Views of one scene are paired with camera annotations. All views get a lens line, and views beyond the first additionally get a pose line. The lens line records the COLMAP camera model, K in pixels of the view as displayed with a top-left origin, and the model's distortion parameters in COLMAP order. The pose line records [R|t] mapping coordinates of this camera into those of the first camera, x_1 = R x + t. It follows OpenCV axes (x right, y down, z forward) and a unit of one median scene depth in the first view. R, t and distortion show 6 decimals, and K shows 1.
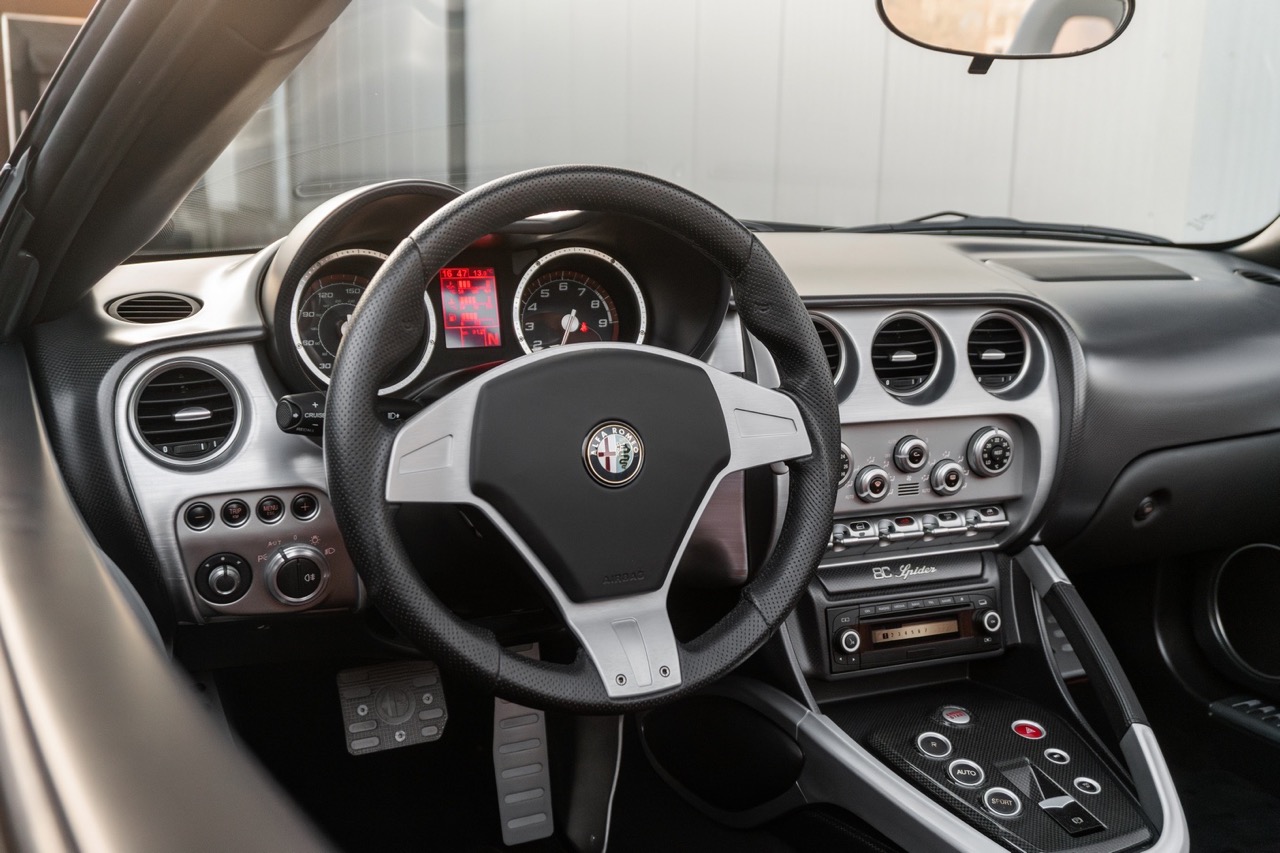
lens RADIAL K [[1272.4, 0, 644.5], [0, 1272.4, 421.7], [0, 0, 1]] dist [-0.017939, 0.000000]
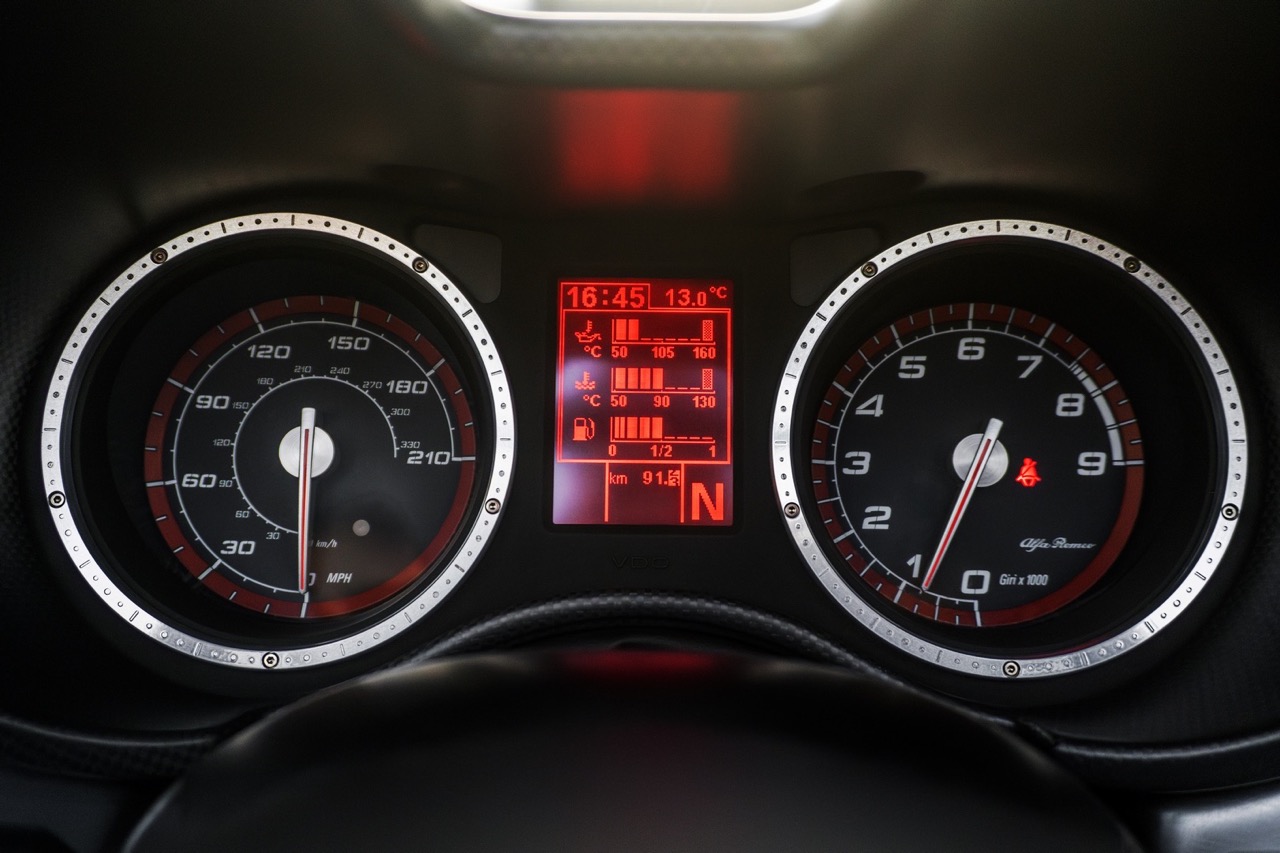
lens RADIAL K [[1153.7, 0, 640.7], [0, 1153.7, 427.6], [0, 0, 1]] dist [0.011167, -0.000162]
pose [[0.901050, 0.050744, -0.430737, -0.010100], [-0.074594, 0.996465, -0.038651, -0.069034], [0.427253, 0.066957, 0.901650, 0.707623]]
